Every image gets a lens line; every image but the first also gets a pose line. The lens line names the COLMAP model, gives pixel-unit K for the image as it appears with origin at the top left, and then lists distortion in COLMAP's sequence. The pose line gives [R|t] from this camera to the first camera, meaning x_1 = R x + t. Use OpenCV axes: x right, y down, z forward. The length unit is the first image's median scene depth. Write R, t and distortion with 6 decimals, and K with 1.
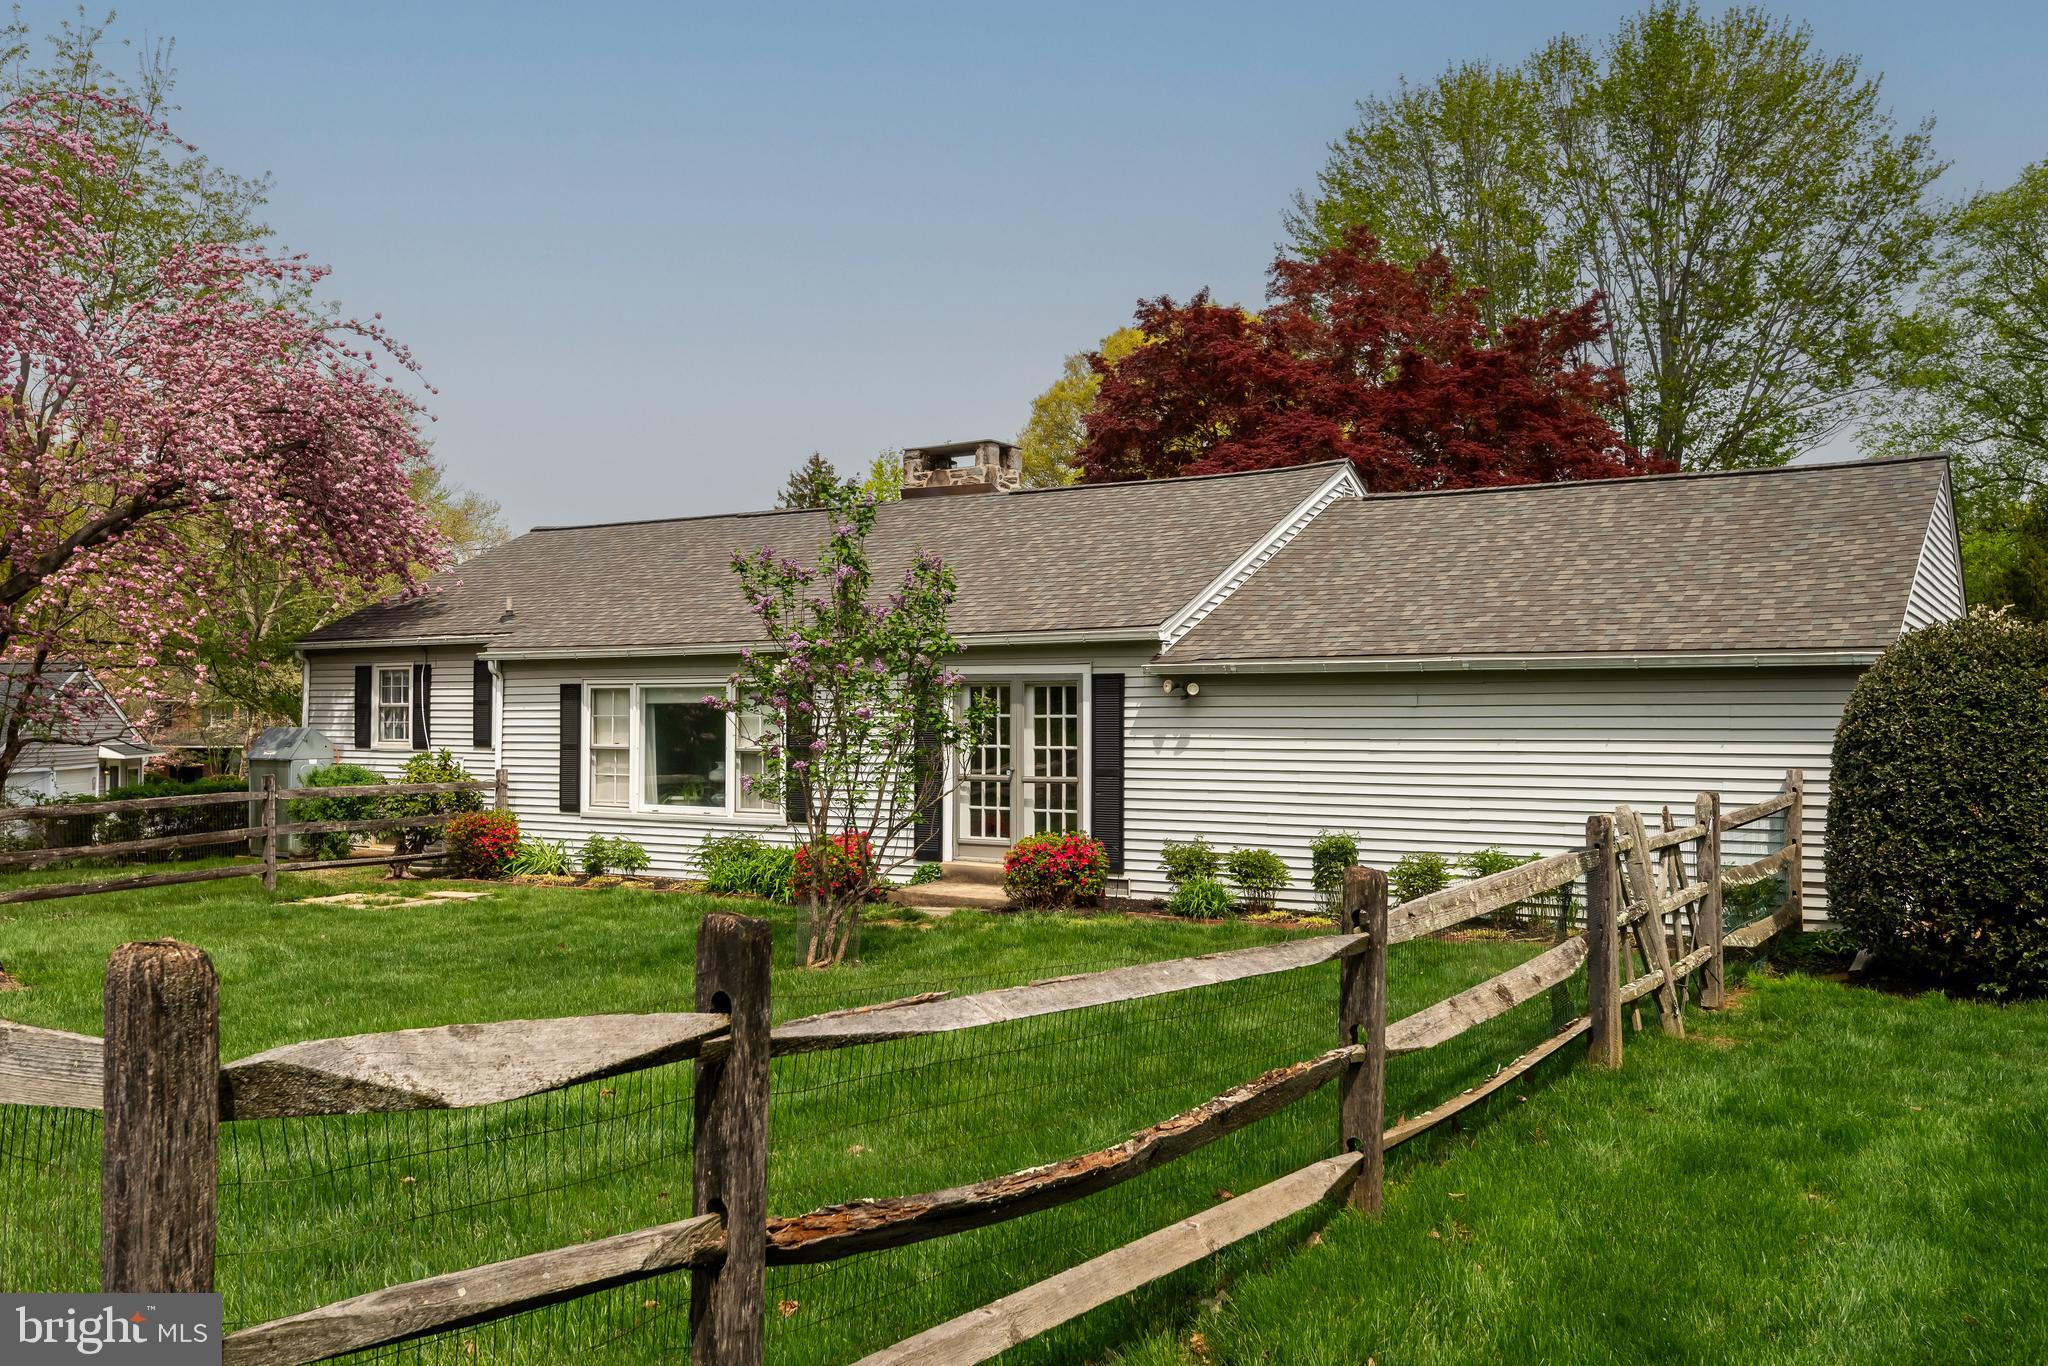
lens RADIAL K [[1730.5, 0, 897.9], [0, 1730.5, 731.0], [0, 0, 1]] dist [0.004136, 0.002475]
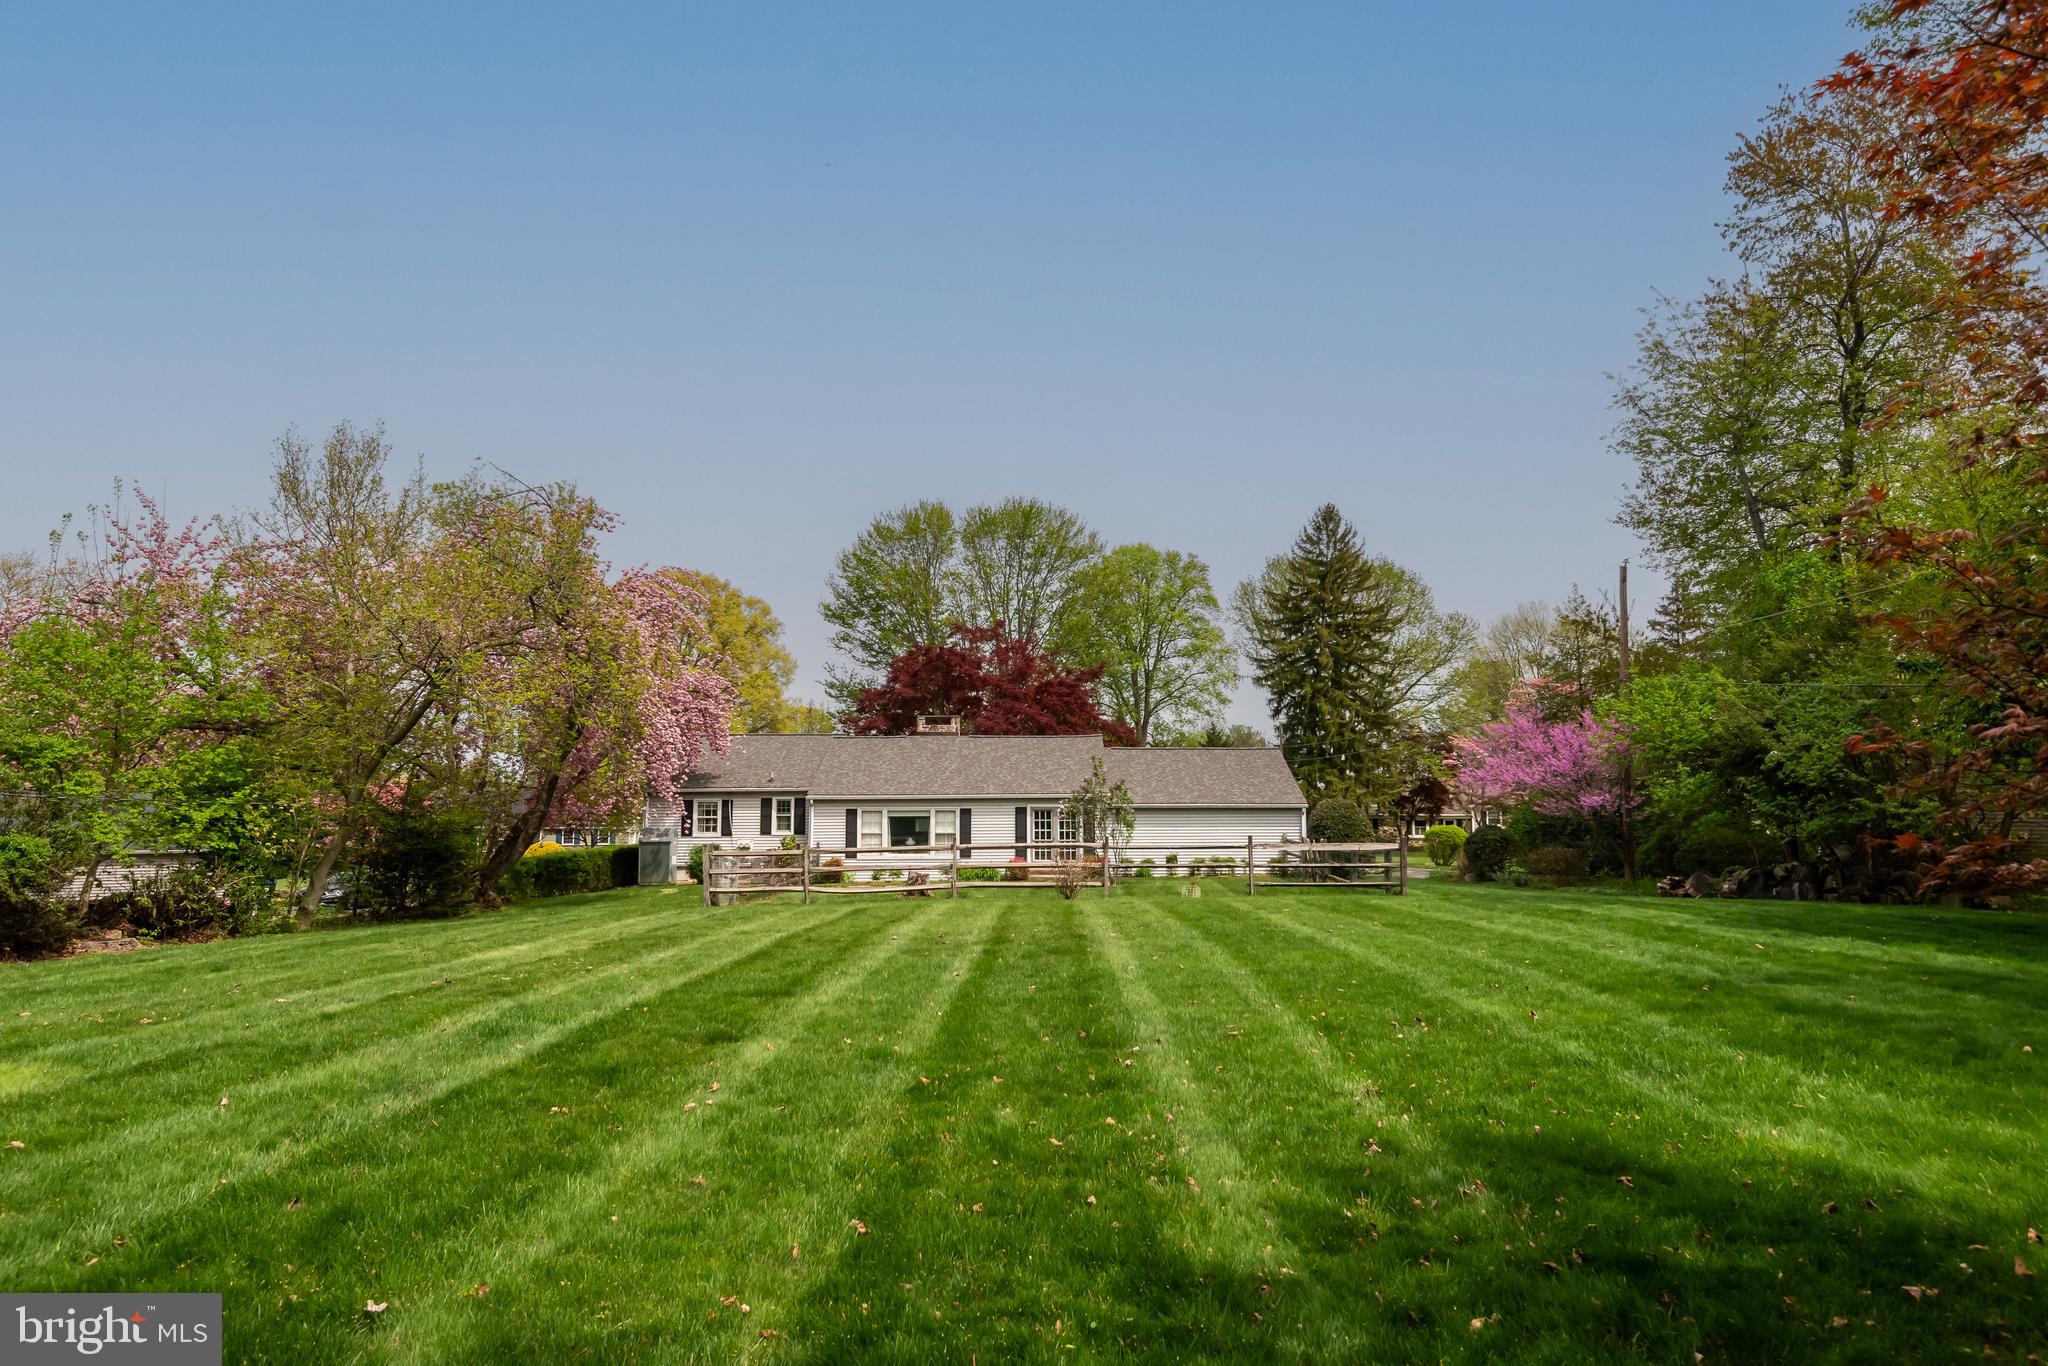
lens RADIAL K [[1217.5, 0, 966.9], [0, 1217.5, 740.4], [0, 0, 1]] dist [0.047707, 0.000311]
pose [[0.859986, 0.027643, 0.509569, -1.099527], [0.008685, 0.997594, -0.068774, -0.002442], [-0.510244, 0.063570, 0.857677, -0.753705]]
